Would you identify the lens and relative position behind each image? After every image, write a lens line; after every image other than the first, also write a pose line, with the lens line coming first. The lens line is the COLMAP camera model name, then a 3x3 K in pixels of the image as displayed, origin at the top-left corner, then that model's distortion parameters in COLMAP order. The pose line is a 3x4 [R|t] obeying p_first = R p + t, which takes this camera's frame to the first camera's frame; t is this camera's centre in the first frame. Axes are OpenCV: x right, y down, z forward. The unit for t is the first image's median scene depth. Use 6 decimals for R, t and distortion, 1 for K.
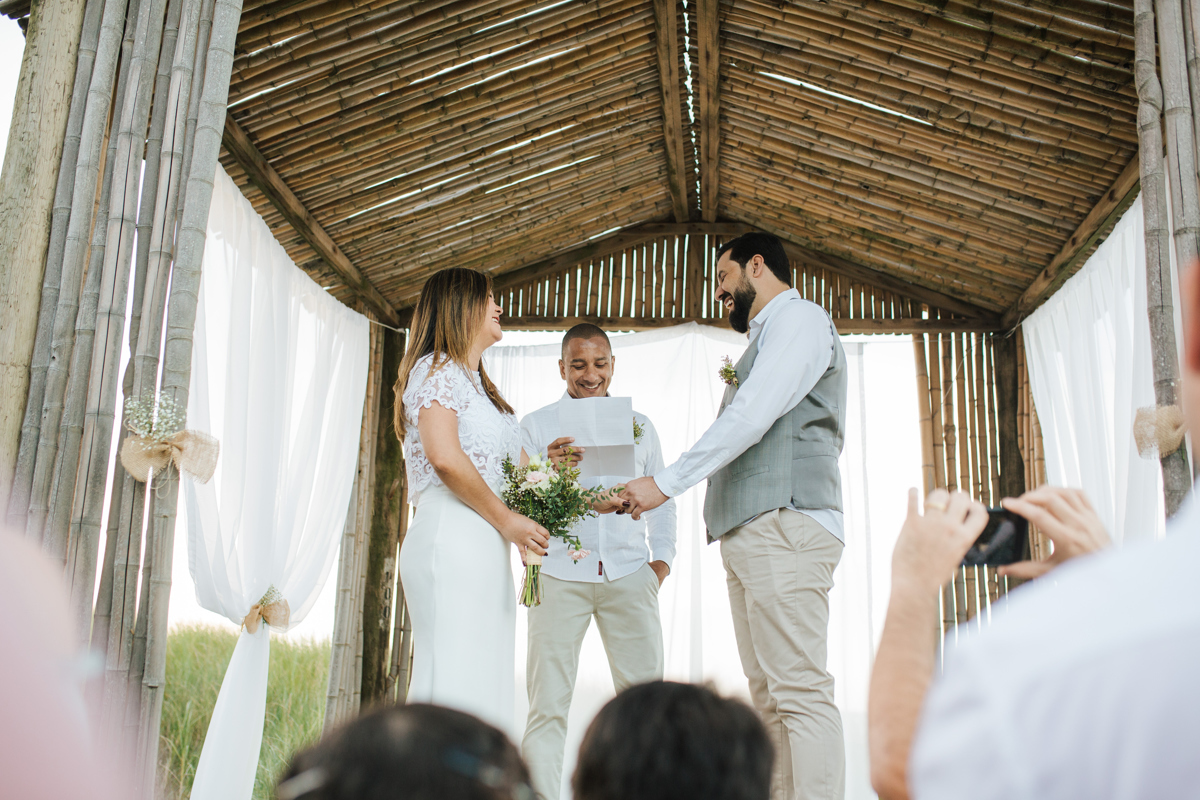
lens RADIAL K [[1152.3, 0, 604.2], [0, 1152.3, 394.1], [0, 0, 1]] dist [-0.033498, 0.000000]
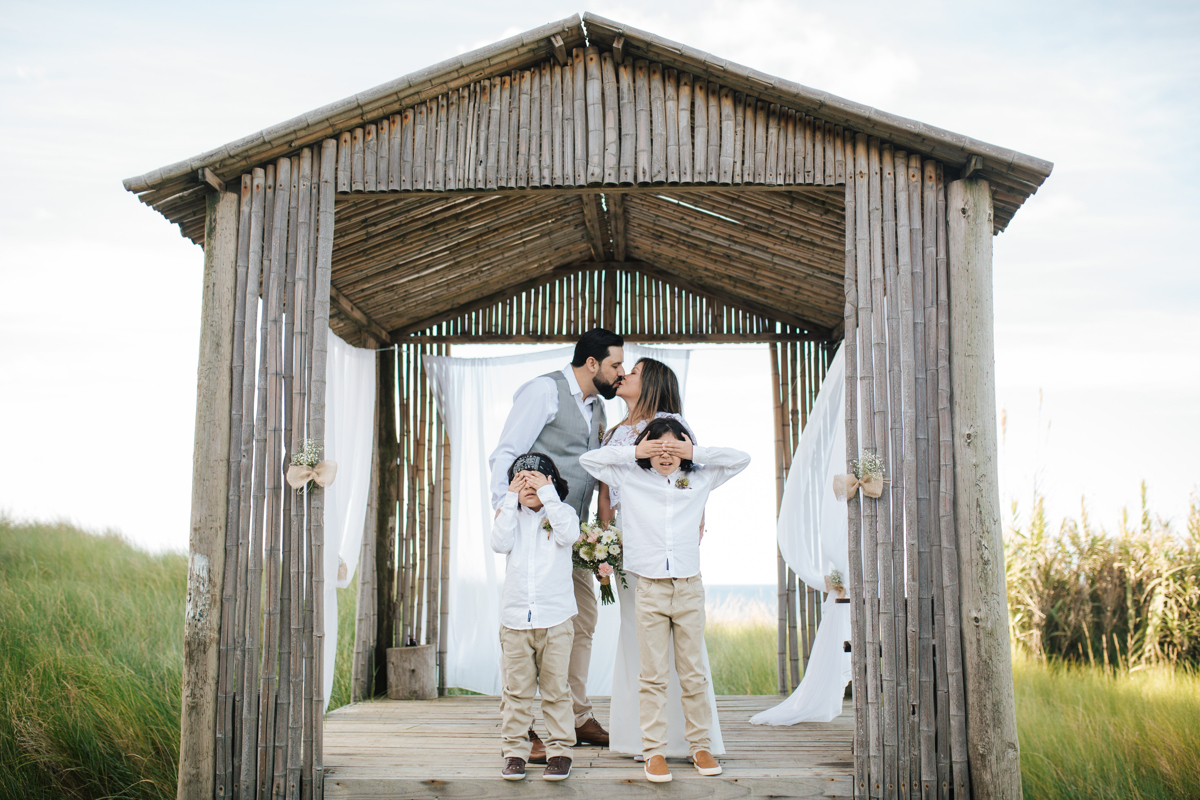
lens RADIAL K [[1152.3, 0, 599.9], [0, 1152.3, 388.9], [0, 0, 1]] dist [-0.033498, 0.000000]
pose [[0.998089, -0.023619, 0.057107, -0.014121], [0.018082, 0.995255, 0.095606, -0.146058], [-0.059094, -0.094390, 0.993780, -0.393632]]
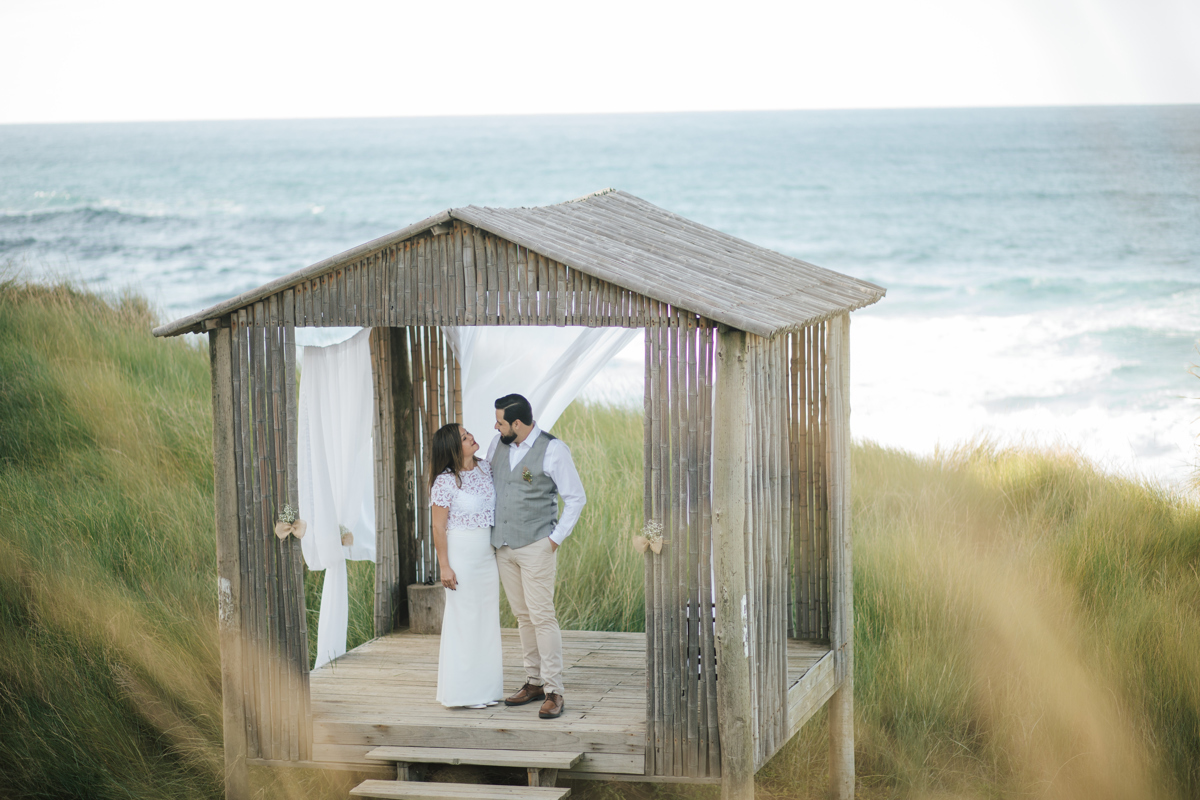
lens RADIAL K [[2952.5, 0, 599.3], [0, 2952.5, 400.7], [0, 0, 1]] dist [-0.028964, 0.000000]
pose [[0.982583, -0.028814, -0.183578, 0.771463], [0.091700, 0.934426, 0.344151, -1.249163], [0.161624, -0.354991, 0.920793, -2.476013]]
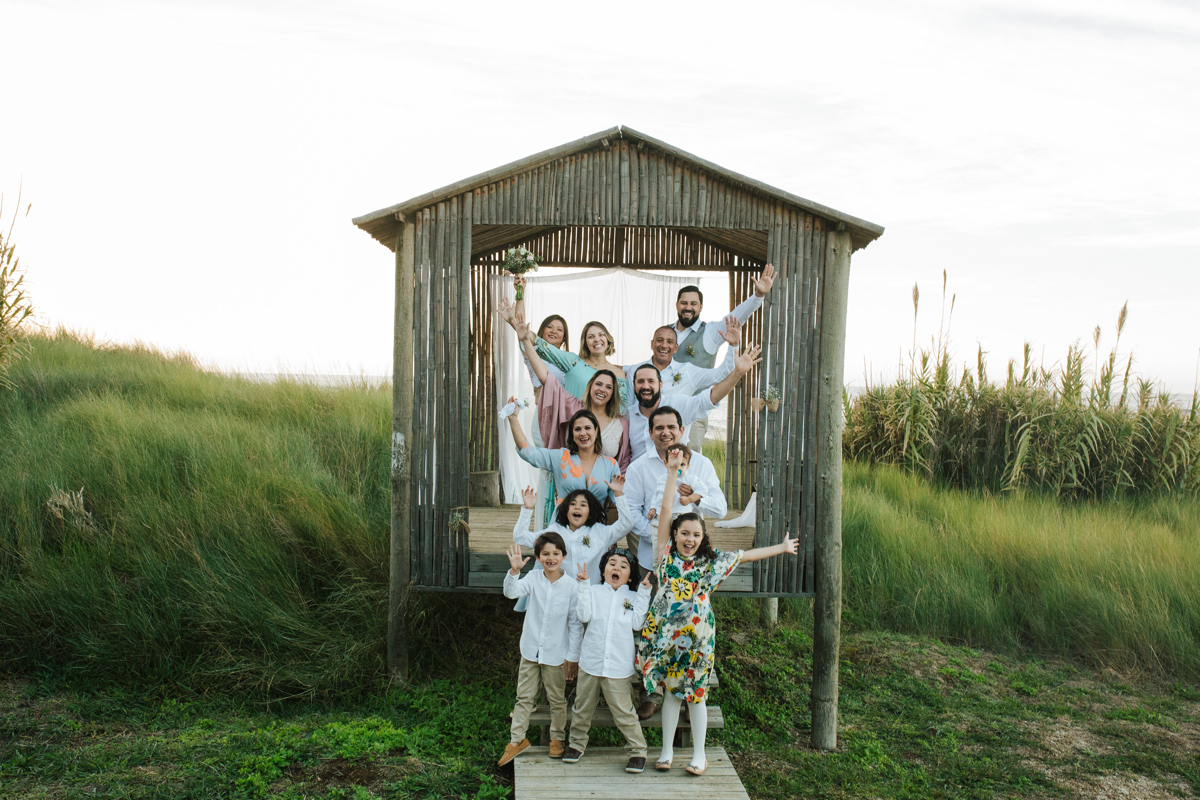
lens RADIAL K [[1152.3, 0, 604.4], [0, 1152.3, 395.8], [0, 0, 1]] dist [-0.033498, 0.000000]
pose [[0.996808, -0.009693, 0.079250, -0.115619], [-0.012372, 0.961862, 0.273255, -0.424650], [-0.078877, -0.273363, 0.958672, -1.037732]]
